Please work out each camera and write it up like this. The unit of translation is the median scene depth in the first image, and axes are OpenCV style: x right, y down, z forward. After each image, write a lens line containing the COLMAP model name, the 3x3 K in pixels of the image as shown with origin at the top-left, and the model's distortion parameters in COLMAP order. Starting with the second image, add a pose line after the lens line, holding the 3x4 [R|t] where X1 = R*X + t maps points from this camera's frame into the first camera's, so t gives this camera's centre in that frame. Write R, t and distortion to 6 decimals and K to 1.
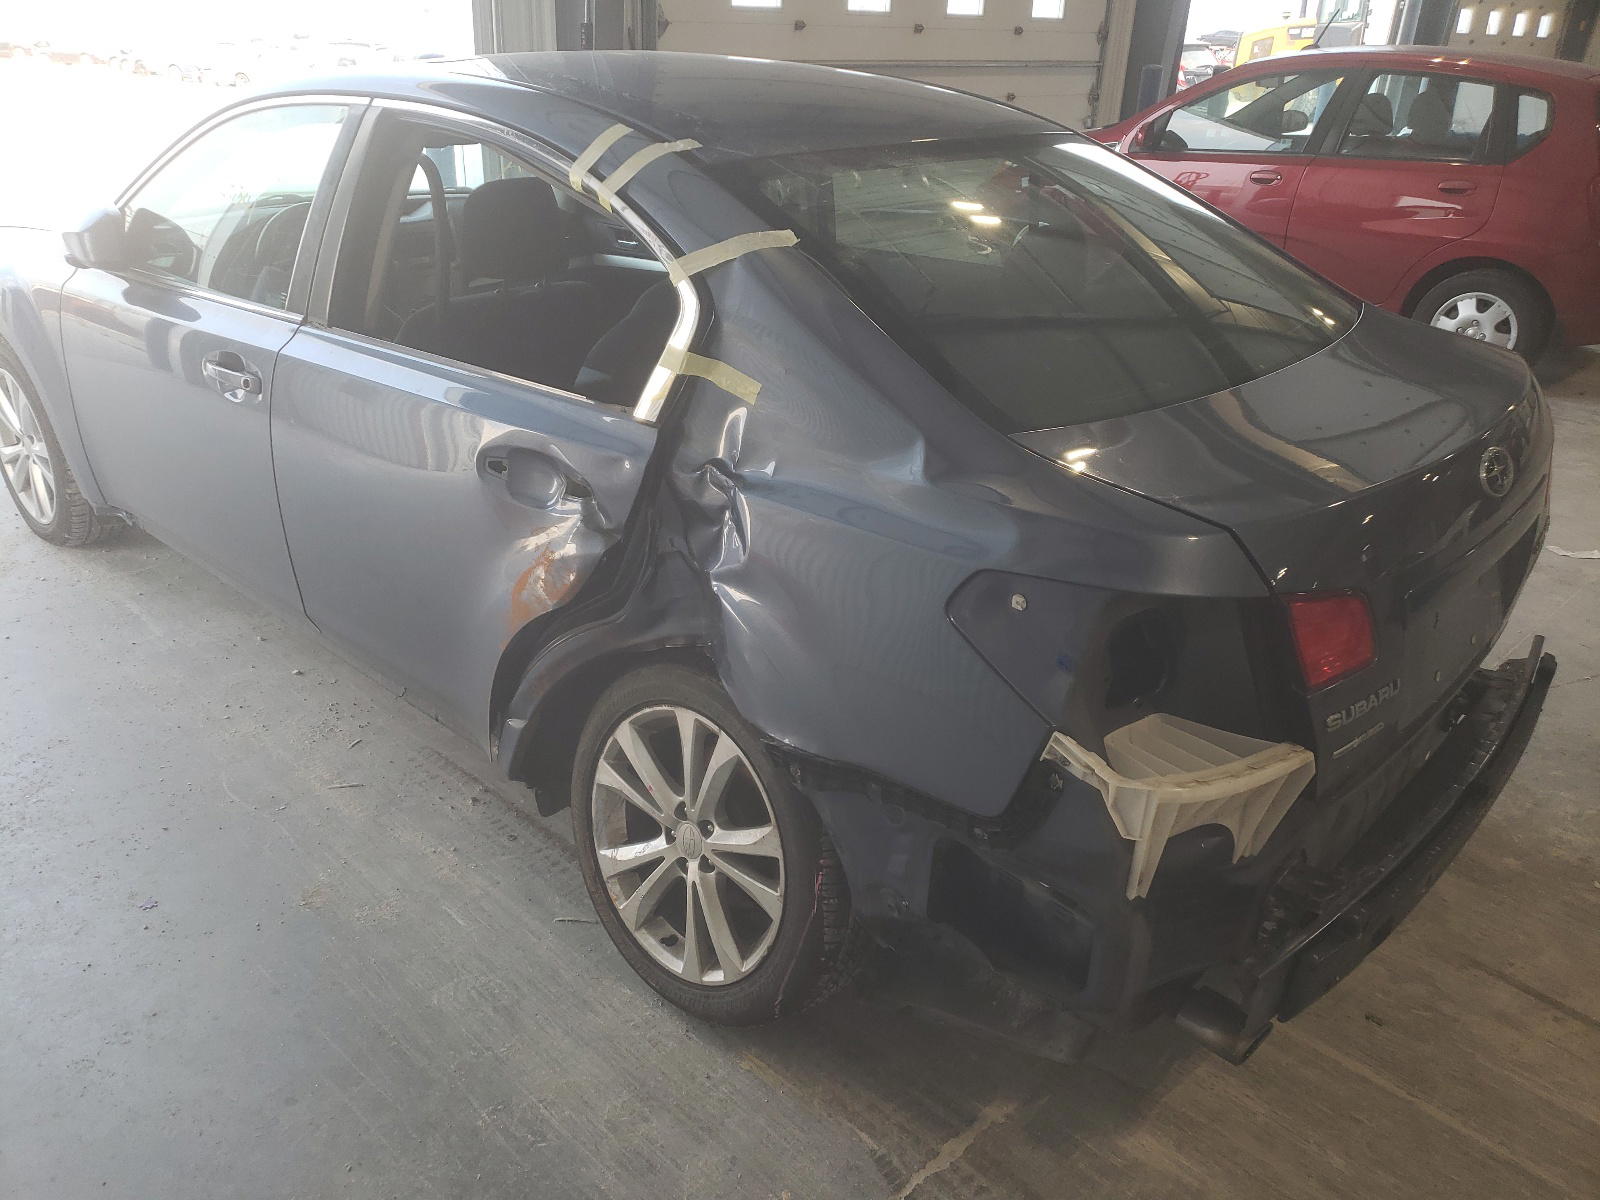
lens RADIAL K [[1211.5, 0, 757.0], [0, 1211.5, 598.5], [0, 0, 1]] dist [0.009536, 0.003635]
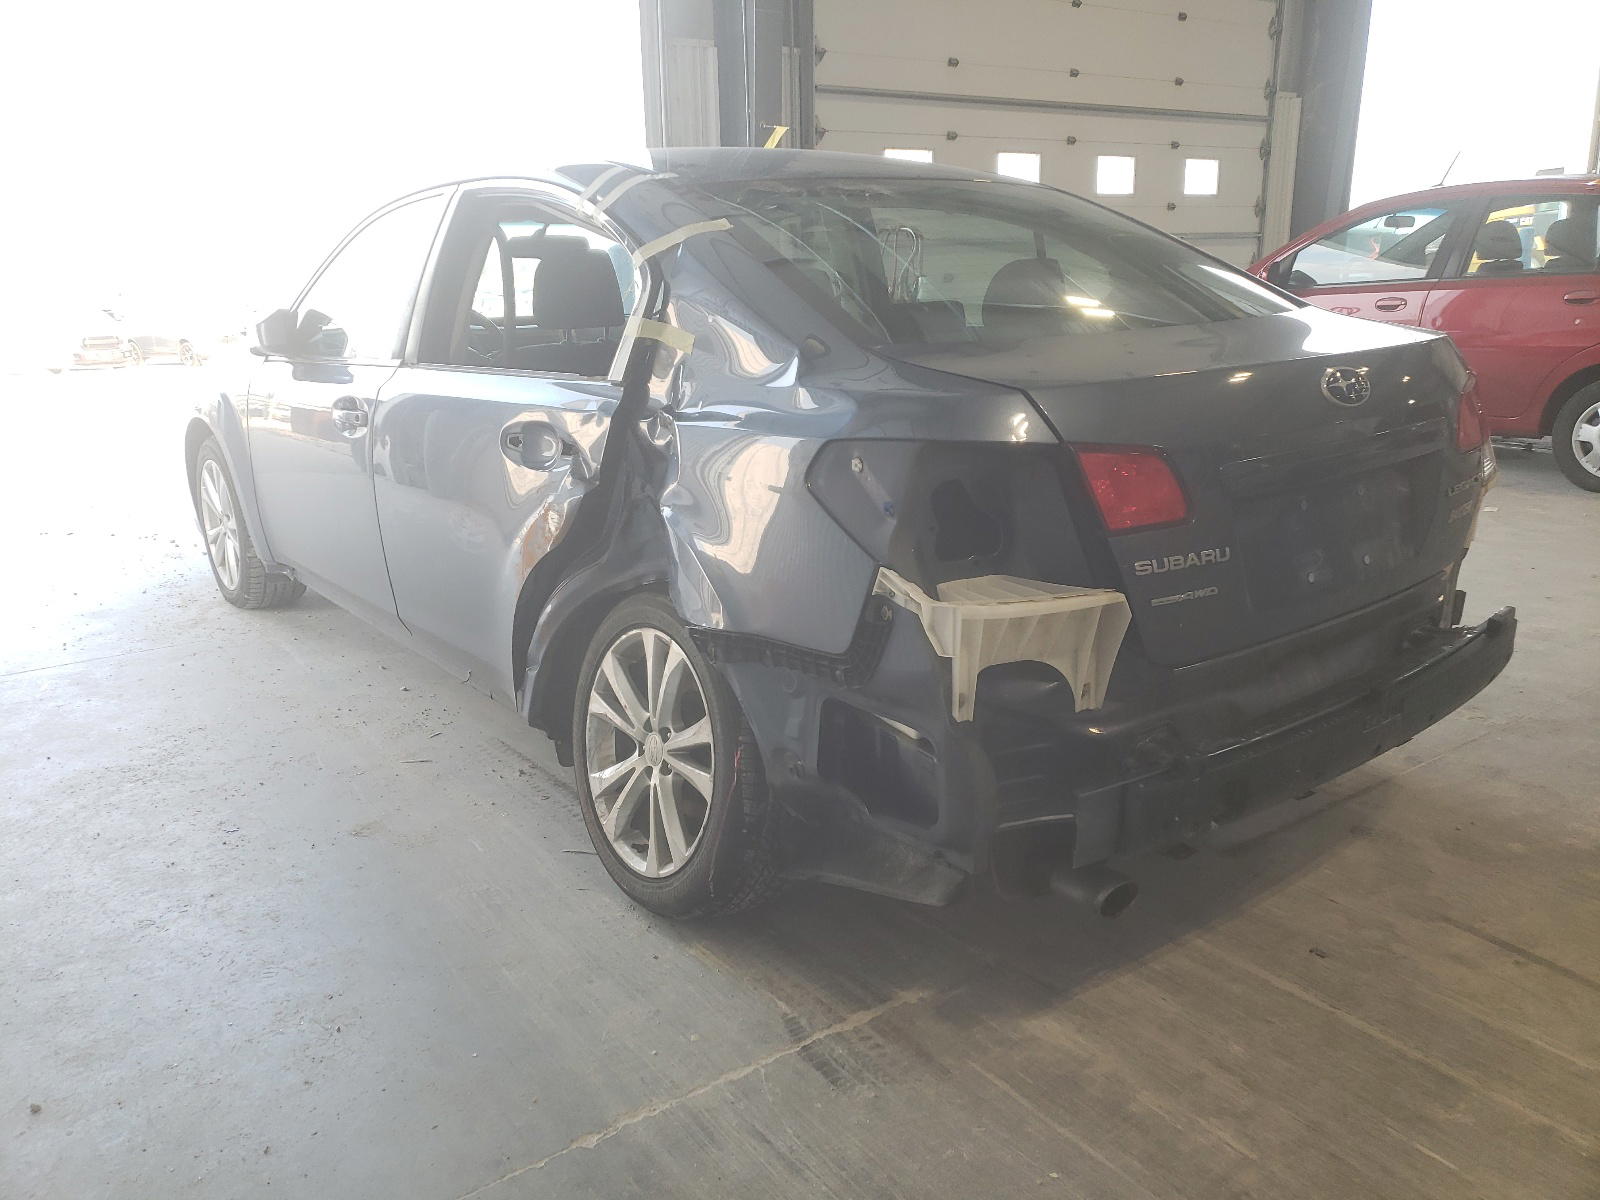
lens RADIAL K [[1211.5, 0, 786.5], [0, 1211.5, 593.1], [0, 0, 1]] dist [0.009536, 0.003635]
pose [[0.986683, -0.009209, -0.162397, 0.253372], [-0.019112, 0.984916, -0.171974, 0.248227], [0.161531, 0.172788, 0.971624, -0.109923]]
